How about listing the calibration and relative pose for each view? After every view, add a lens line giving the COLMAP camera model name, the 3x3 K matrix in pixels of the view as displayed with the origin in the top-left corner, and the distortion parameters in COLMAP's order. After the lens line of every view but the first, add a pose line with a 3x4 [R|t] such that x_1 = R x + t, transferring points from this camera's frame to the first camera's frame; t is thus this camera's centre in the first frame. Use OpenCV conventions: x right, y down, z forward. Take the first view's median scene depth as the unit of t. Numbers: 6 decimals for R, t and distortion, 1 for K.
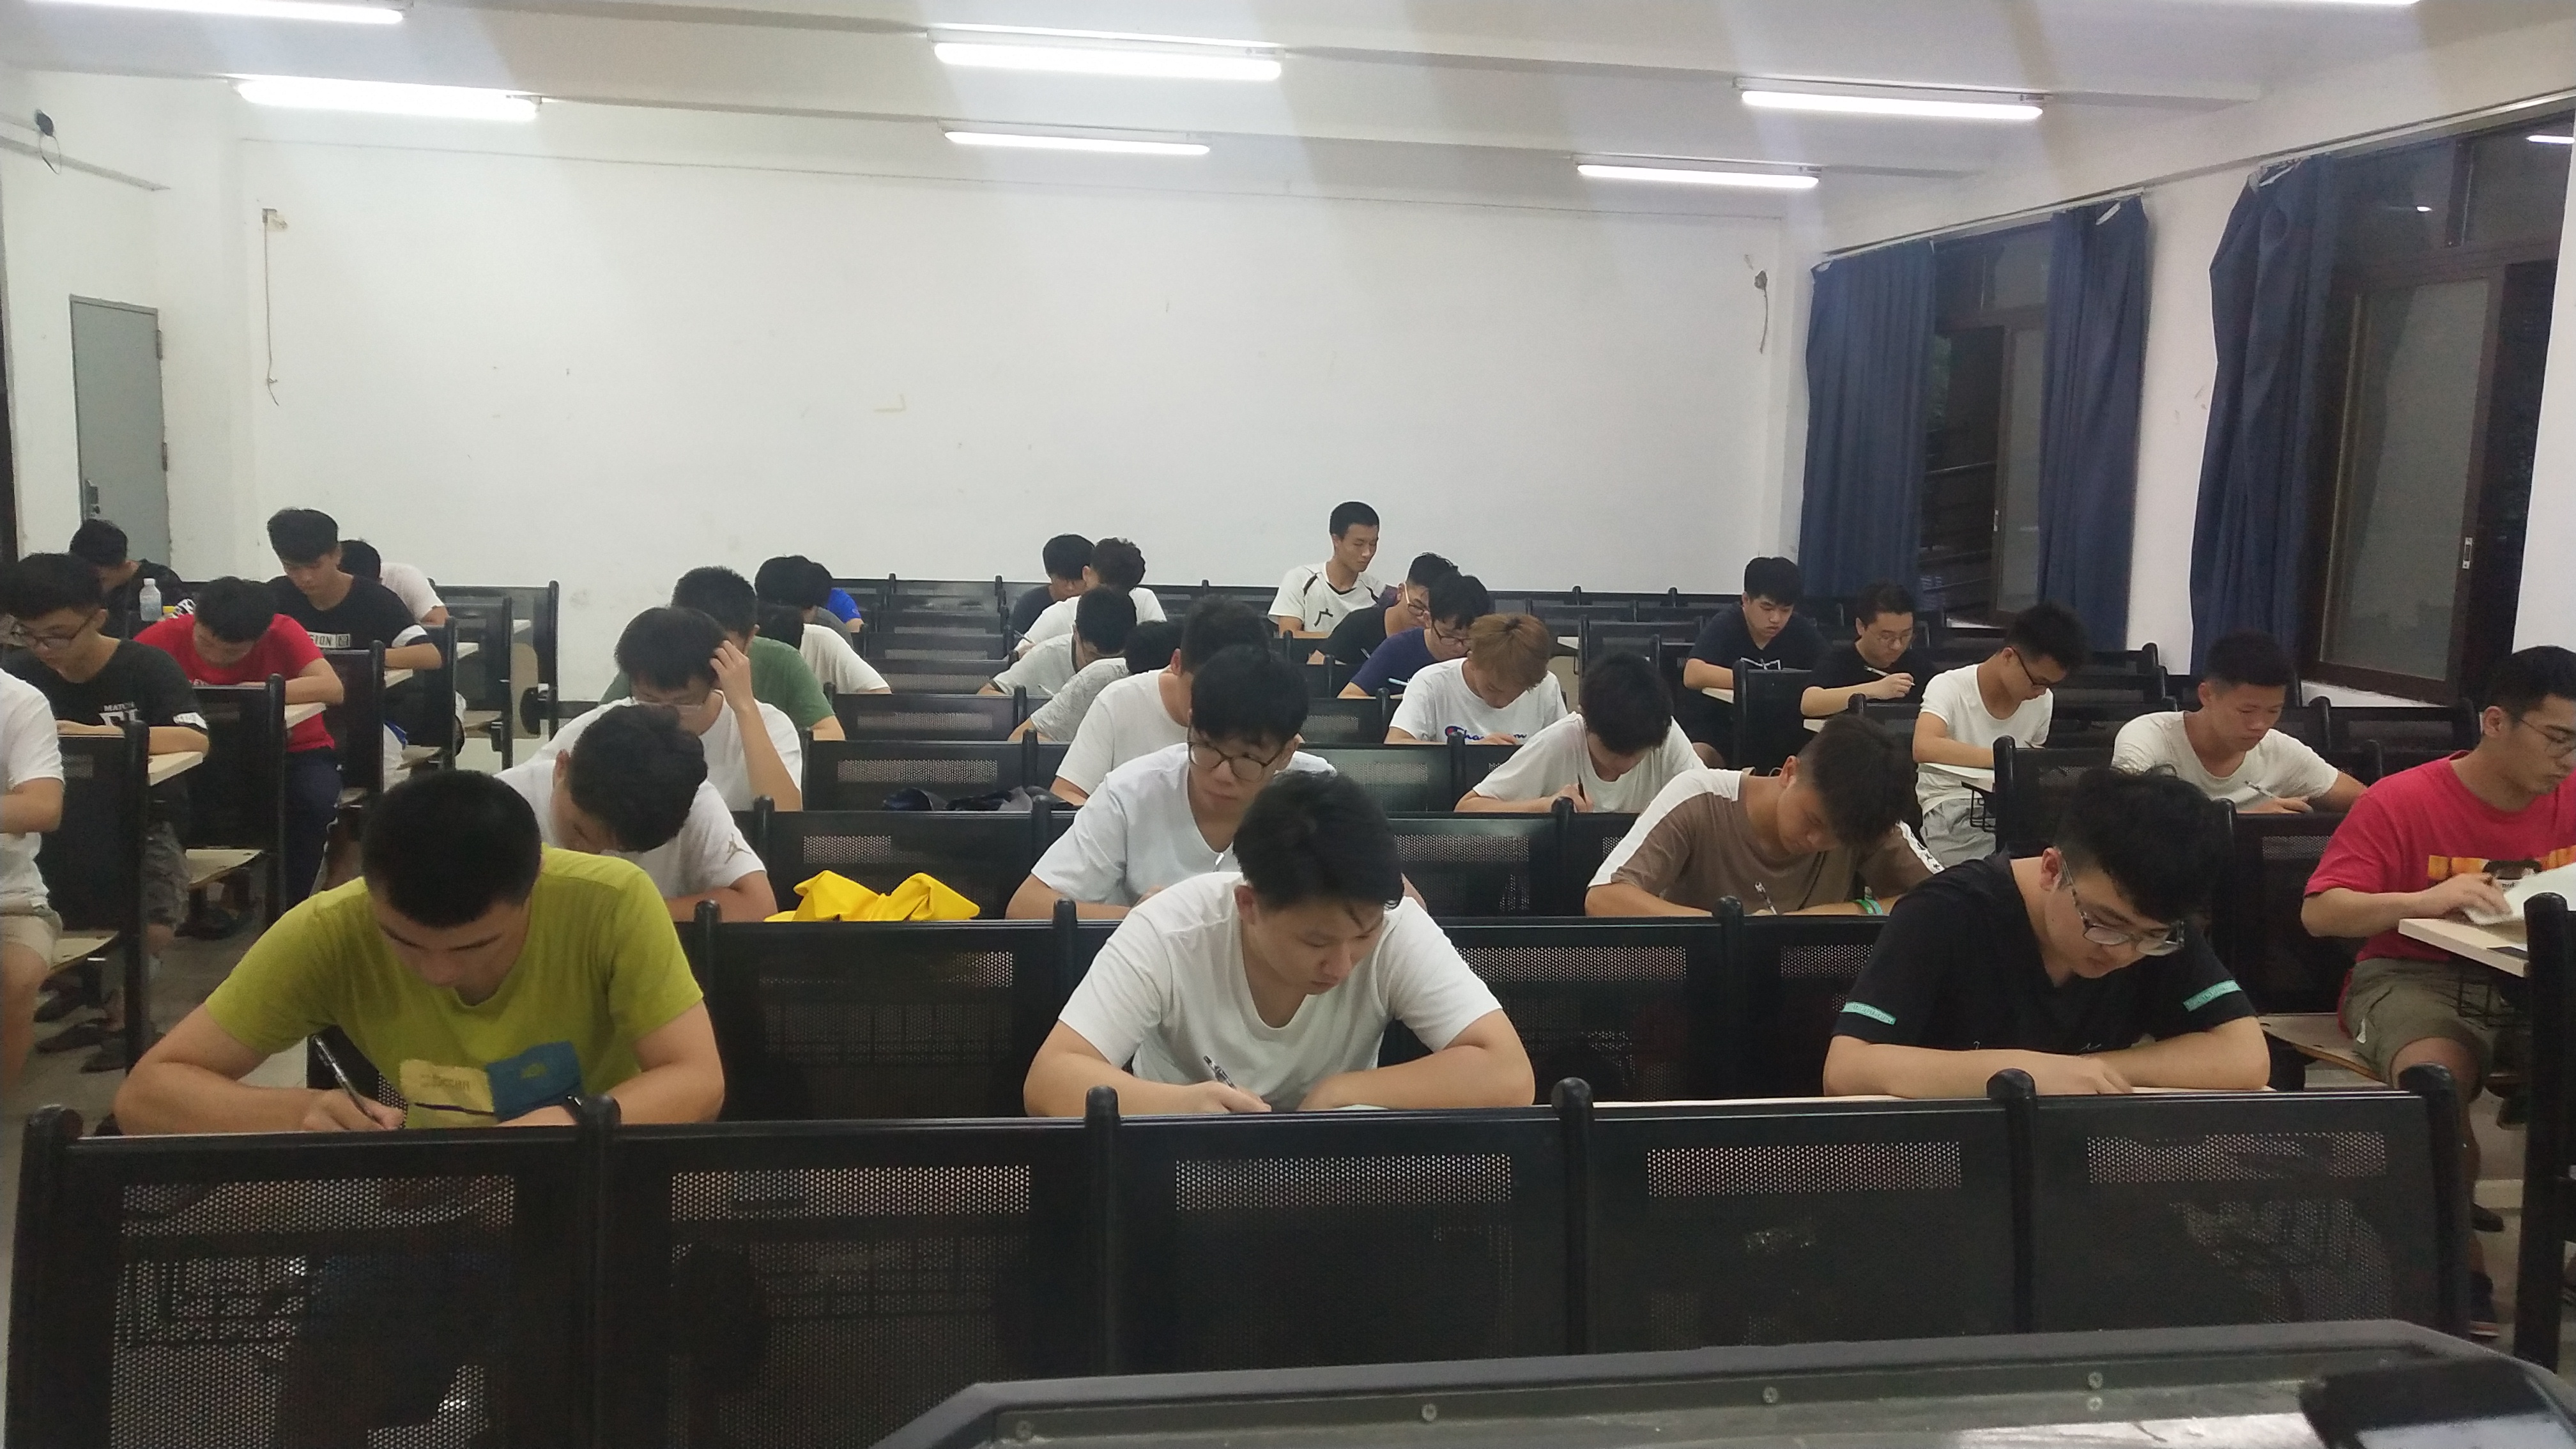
lens RADIAL K [[2064.0, 0, 1288.0], [0, 2064.0, 724.5], [0, 0, 1]] dist [0.003698, 0.053067]
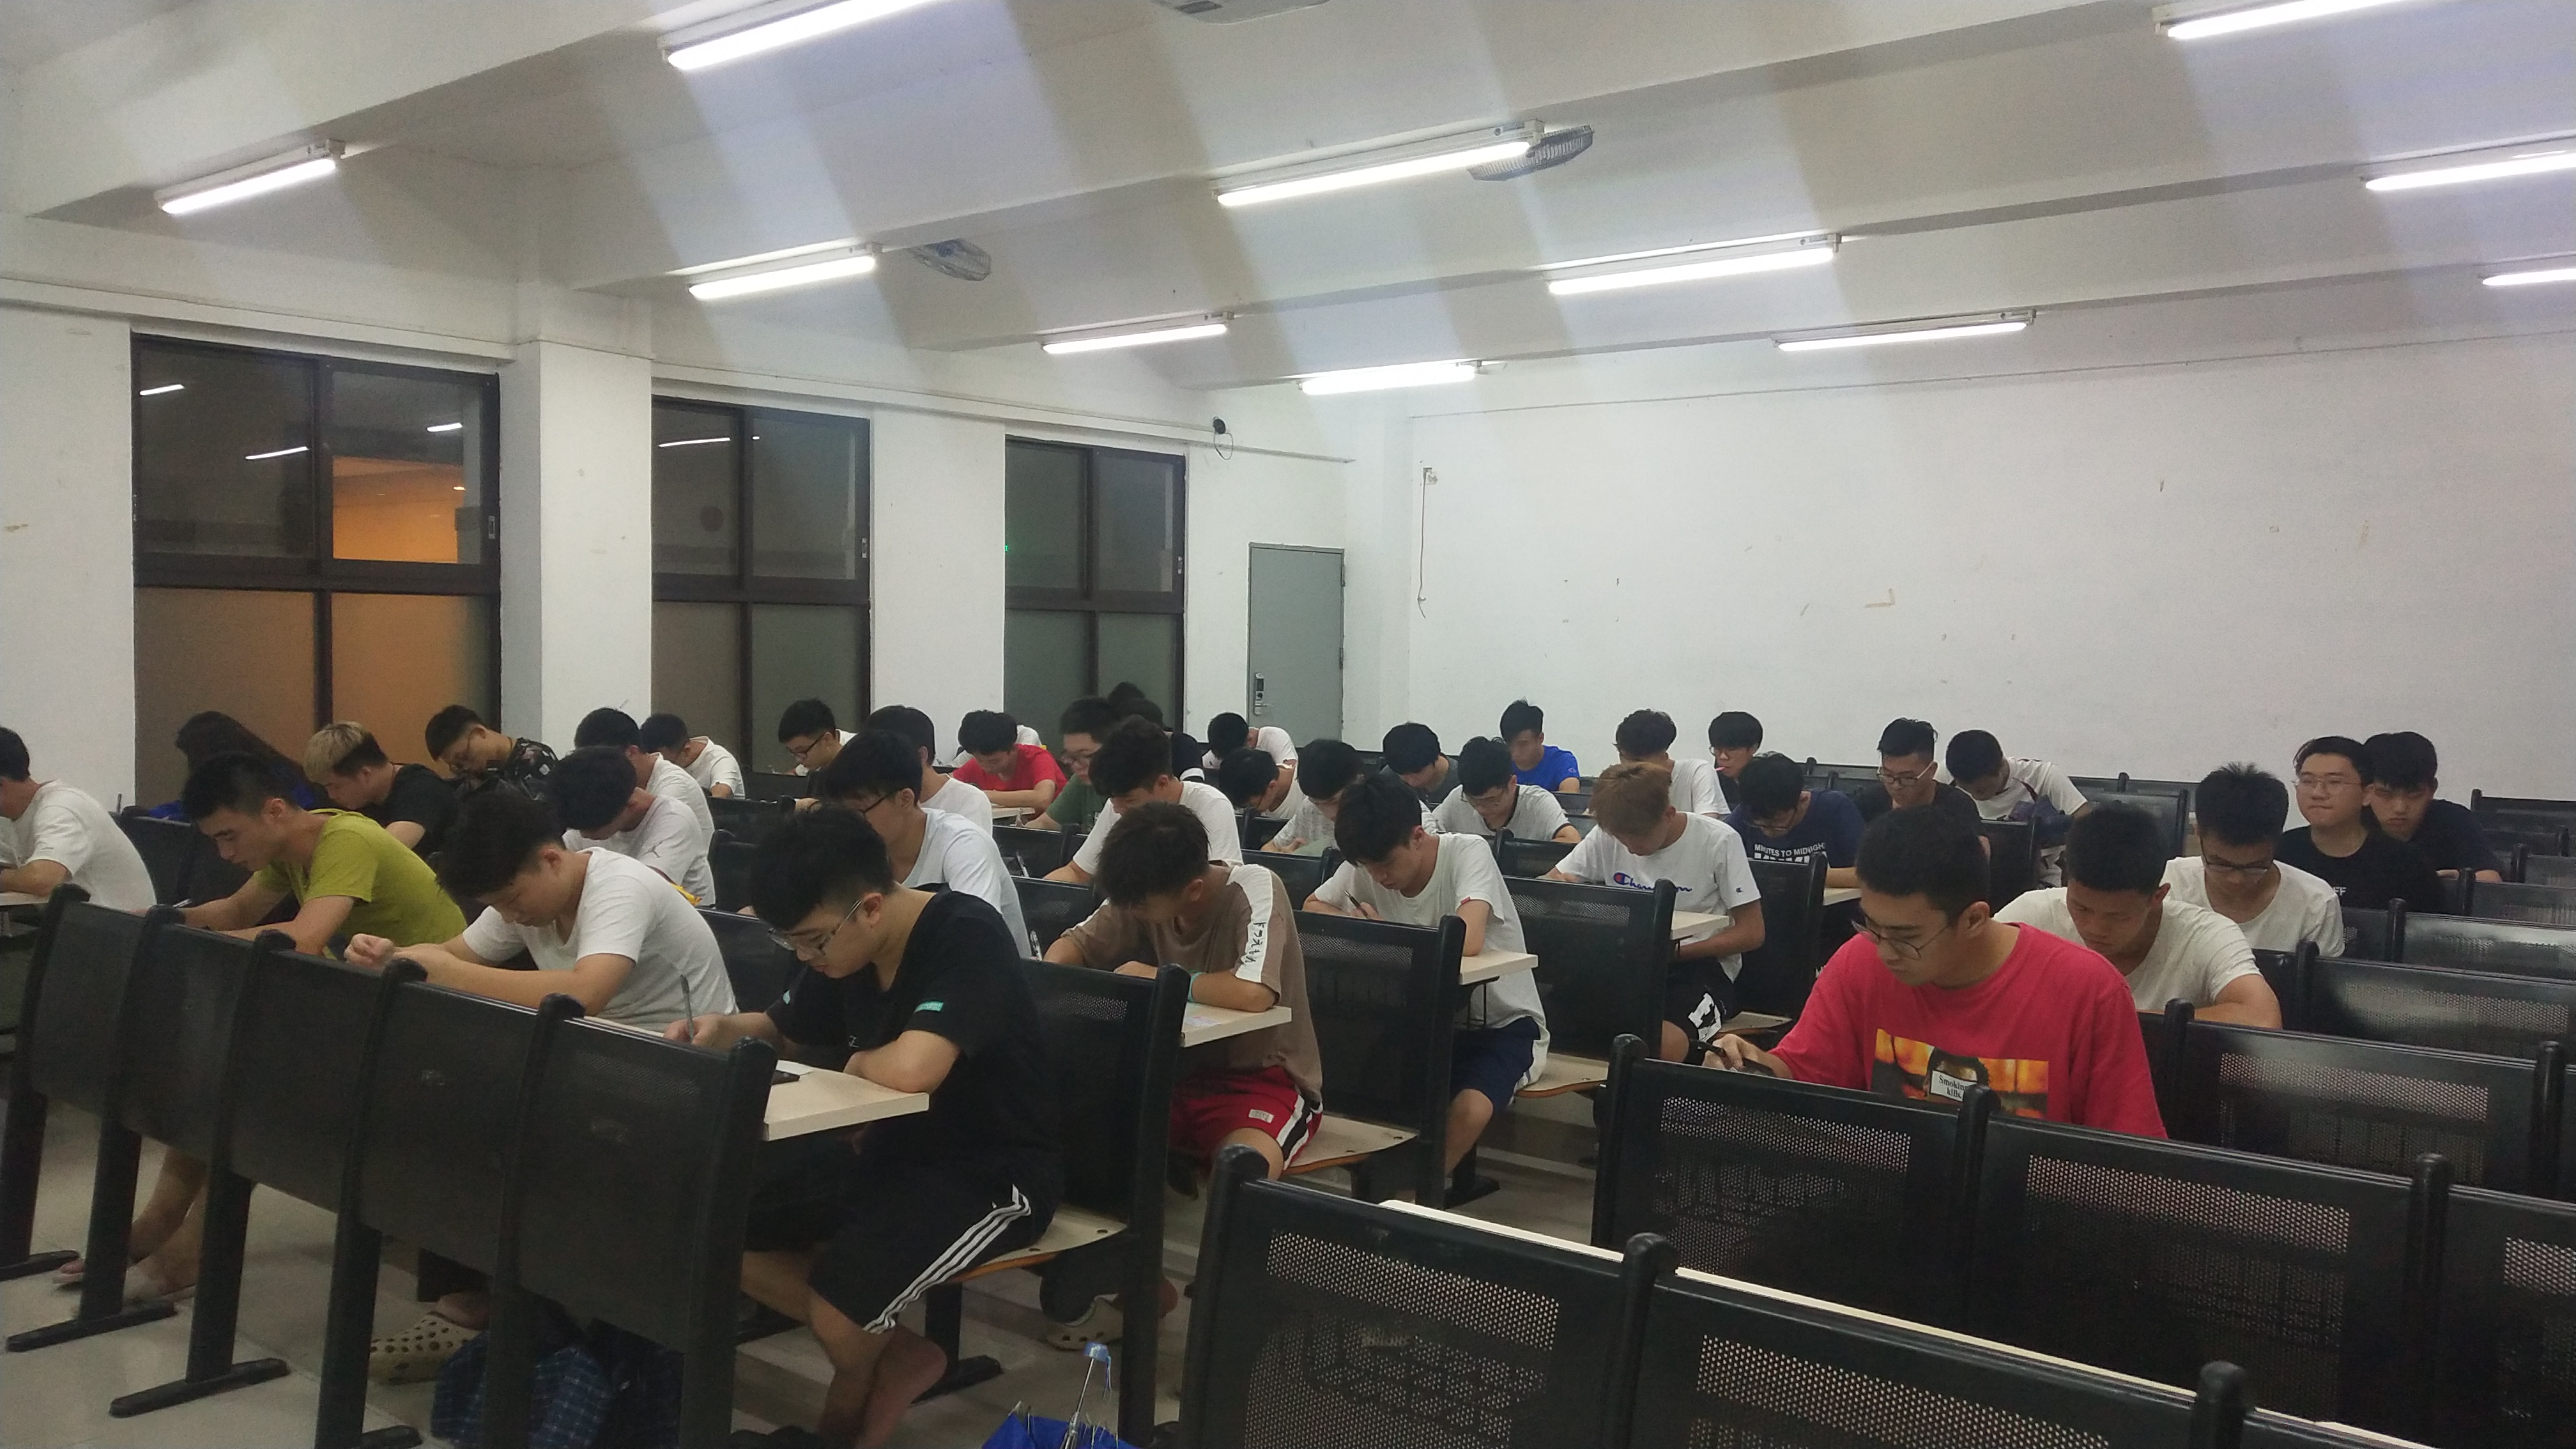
lens RADIAL K [[2064.0, 0, 1288.0], [0, 2064.0, 724.5], [0, 0, 1]] dist [0.003698, 0.053067]
pose [[0.658326, 0.009128, -0.752677, 0.490043], [-0.091207, 0.993526, -0.067726, 0.005668], [0.747186, 0.113235, 0.654897, 0.133566]]
